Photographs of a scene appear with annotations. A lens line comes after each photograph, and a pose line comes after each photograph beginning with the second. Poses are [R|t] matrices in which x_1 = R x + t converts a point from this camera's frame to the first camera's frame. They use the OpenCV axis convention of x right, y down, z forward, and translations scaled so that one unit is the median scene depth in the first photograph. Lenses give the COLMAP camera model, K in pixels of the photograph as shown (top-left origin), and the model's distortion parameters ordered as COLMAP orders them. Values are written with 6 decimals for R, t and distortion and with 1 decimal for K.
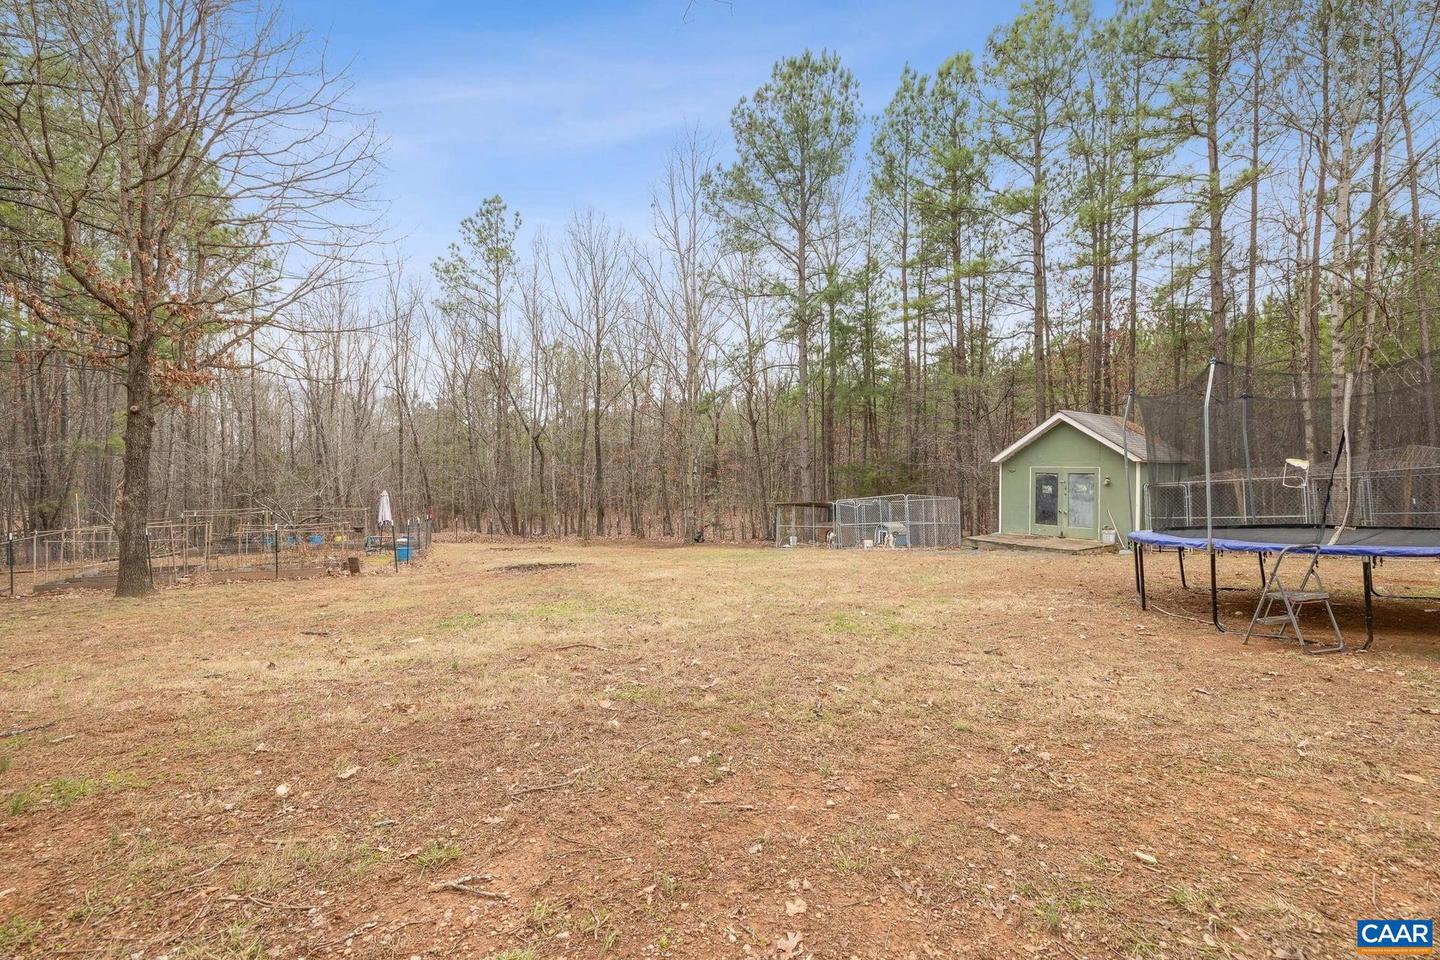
lens RADIAL K [[610.3, 0, 718.8], [0, 610.3, 472.7], [0, 0, 1]] dist [-0.001518, 0.000247]
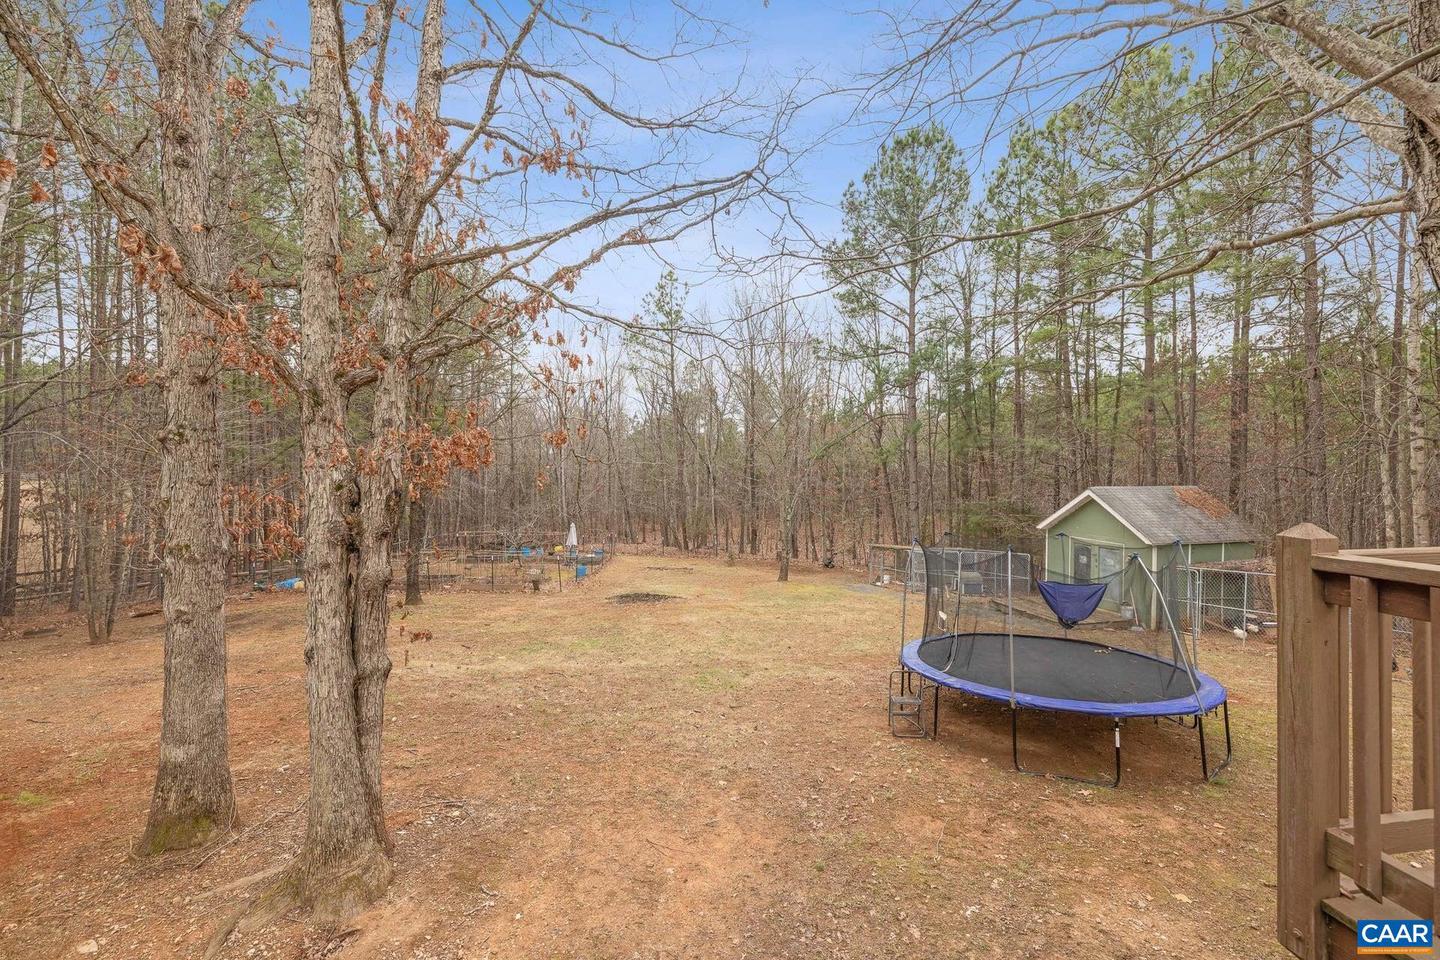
lens RADIAL K [[610.3, 0, 717.3], [0, 610.3, 477.4], [0, 0, 1]] dist [-0.001518, 0.000247]
pose [[0.935385, 0.012611, -0.353407, 0.299943], [-0.006682, 0.999816, 0.017994, -0.123887], [0.353569, -0.014470, 0.935297, -0.208940]]
